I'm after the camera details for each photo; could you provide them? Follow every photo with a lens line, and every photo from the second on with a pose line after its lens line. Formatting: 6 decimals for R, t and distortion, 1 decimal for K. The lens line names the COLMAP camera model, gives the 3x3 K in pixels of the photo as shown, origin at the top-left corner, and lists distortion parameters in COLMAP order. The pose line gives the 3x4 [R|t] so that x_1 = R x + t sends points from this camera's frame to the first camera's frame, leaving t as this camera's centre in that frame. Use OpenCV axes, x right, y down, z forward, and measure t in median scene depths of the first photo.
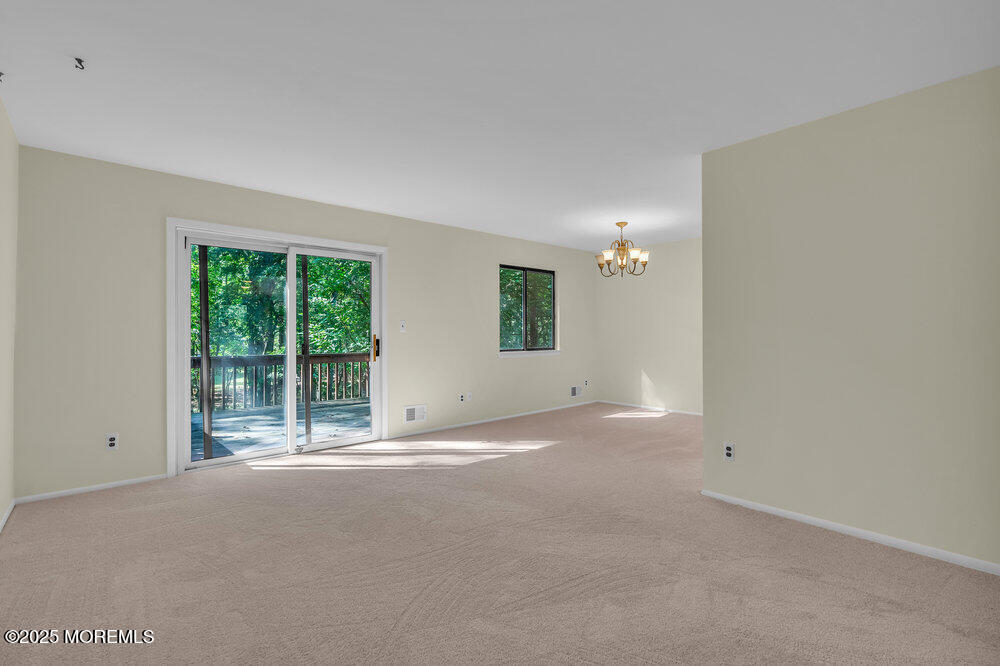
lens RADIAL K [[447.8, 0, 498.9], [0, 447.8, 332.0], [0, 0, 1]] dist [-0.001645, 0.000115]
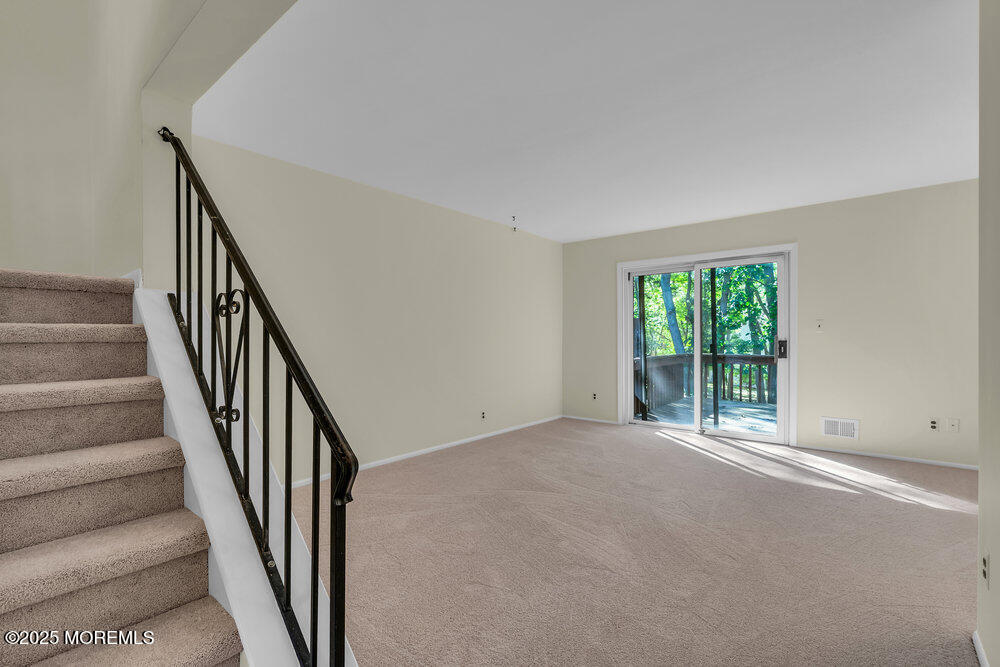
lens RADIAL K [[447.8, 0, 498.9], [0, 447.8, 332.5], [0, 0, 1]] dist [-0.001645, 0.000115]
pose [[0.167336, -0.010391, -0.985845, 0.676692], [0.006007, 0.999937, -0.009520, 0.004630], [0.985882, -0.004329, 0.167388, 0.272196]]
